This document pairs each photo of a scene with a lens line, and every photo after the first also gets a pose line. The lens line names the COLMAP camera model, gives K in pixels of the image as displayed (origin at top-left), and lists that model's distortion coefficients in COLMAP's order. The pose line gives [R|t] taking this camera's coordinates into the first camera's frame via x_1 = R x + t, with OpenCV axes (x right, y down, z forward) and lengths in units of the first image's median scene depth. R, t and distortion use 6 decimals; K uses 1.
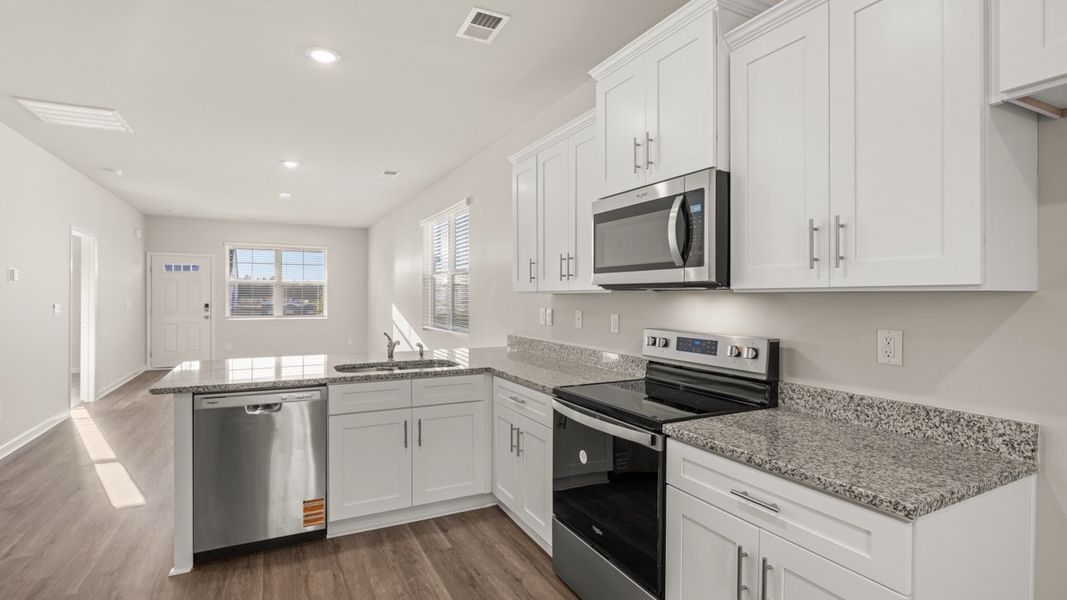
lens RADIAL K [[485.4, 0, 524.7], [0, 485.4, 296.3], [0, 0, 1]] dist [-0.013260, 0.000474]
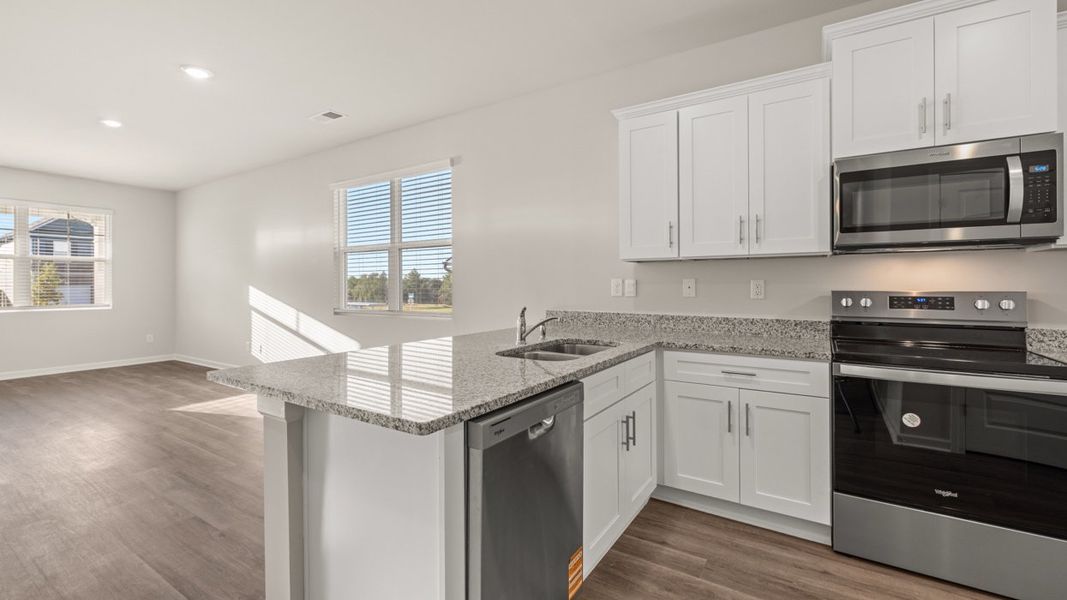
lens RADIAL K [[442.6, 0, 526.5], [0, 442.6, 282.5], [0, 0, 1]] dist [-0.004216, 0.000436]
pose [[0.875503, -0.004047, 0.483195, -0.598964], [0.005545, 0.999983, -0.001673, 0.035537], [-0.483181, 0.004144, 0.875511, 0.375284]]
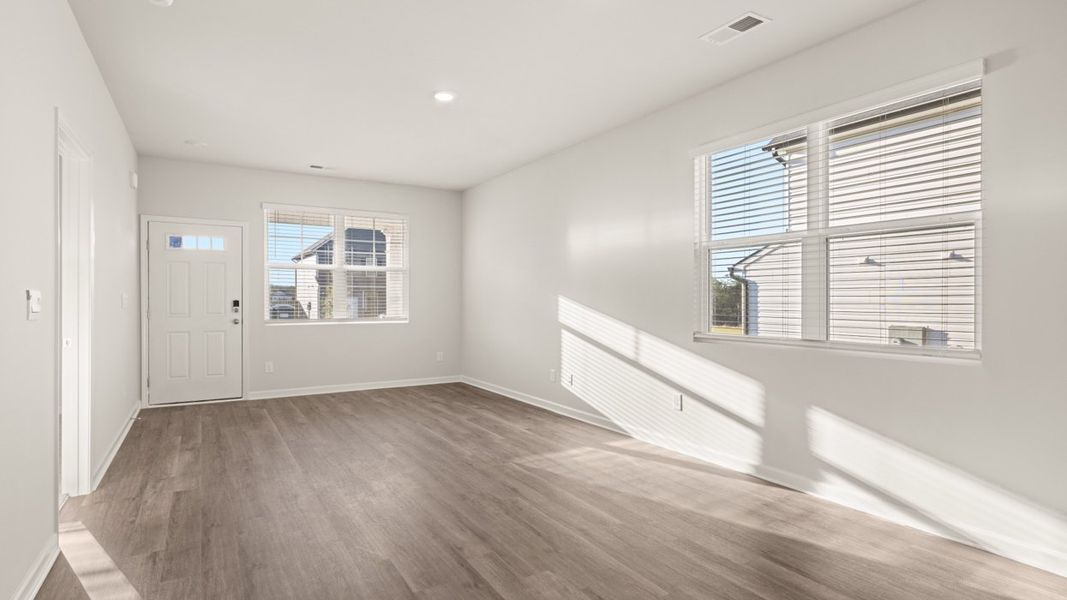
lens RADIAL K [[531.5, 0, 538.4], [0, 531.5, 304.0], [0, 0, 1]] dist [-0.000065, -0.000365]
pose [[0.997959, -0.003373, 0.063761, -0.898084], [0.002553, 0.999913, 0.012936, 0.036047], [-0.063799, -0.012746, 0.997881, 0.817418]]
